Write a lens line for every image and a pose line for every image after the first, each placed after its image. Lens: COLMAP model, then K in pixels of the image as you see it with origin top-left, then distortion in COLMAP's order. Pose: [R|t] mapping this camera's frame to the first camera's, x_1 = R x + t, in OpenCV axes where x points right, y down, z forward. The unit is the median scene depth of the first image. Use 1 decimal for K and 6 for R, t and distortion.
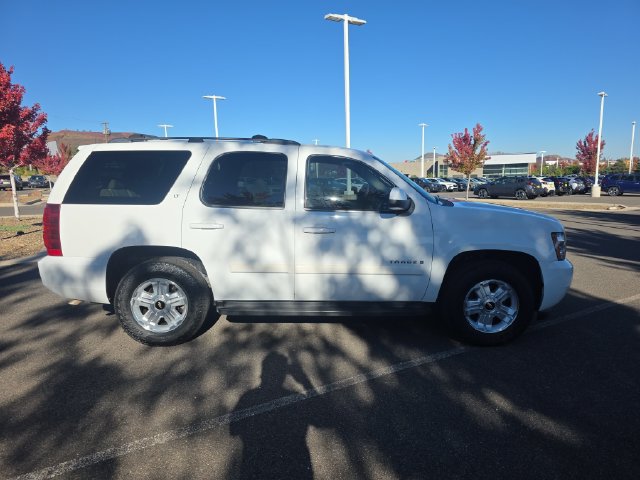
lens RADIAL K [[446.9, 0, 309.6], [0, 446.9, 253.0], [0, 0, 1]] dist [0.076866, -0.039280]
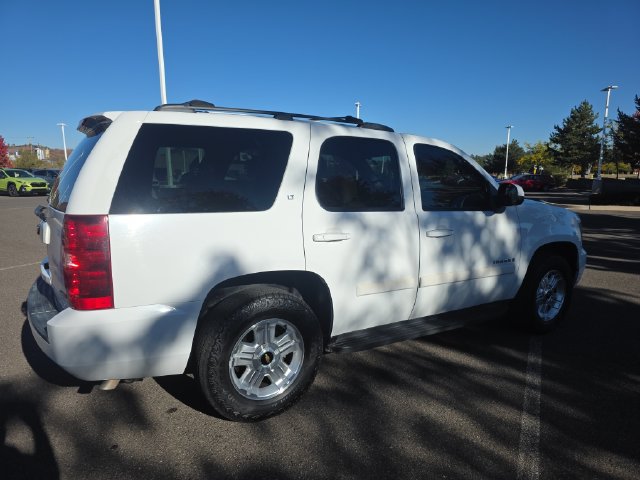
lens RADIAL K [[446.9, 0, 322.4], [0, 446.9, 237.8], [0, 0, 1]] dist [0.076866, -0.039280]
pose [[0.839906, -0.065624, 0.538750, -0.619063], [0.077282, 0.997009, 0.000962, -0.058135], [-0.537202, 0.040827, 0.842465, 0.389186]]
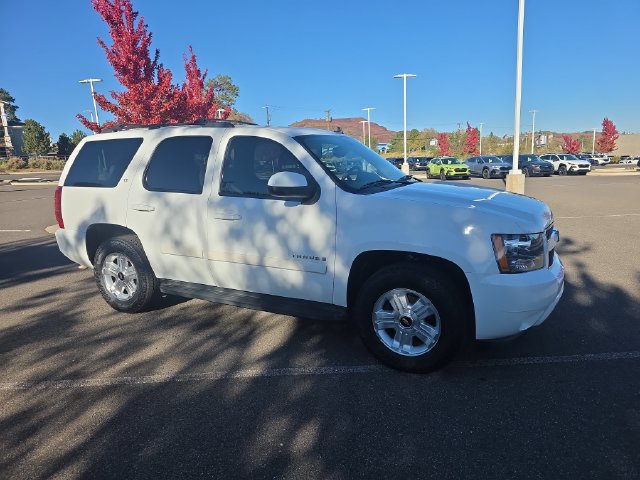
lens RADIAL K [[446.9, 0, 315.6], [0, 446.9, 240.0], [0, 0, 1]] dist [0.076866, -0.039280]
pose [[0.883040, 0.072435, -0.463674, 0.625505], [-0.064080, 0.997373, 0.033772, -0.043770], [0.464902, -0.000109, 0.885362, 0.225174]]
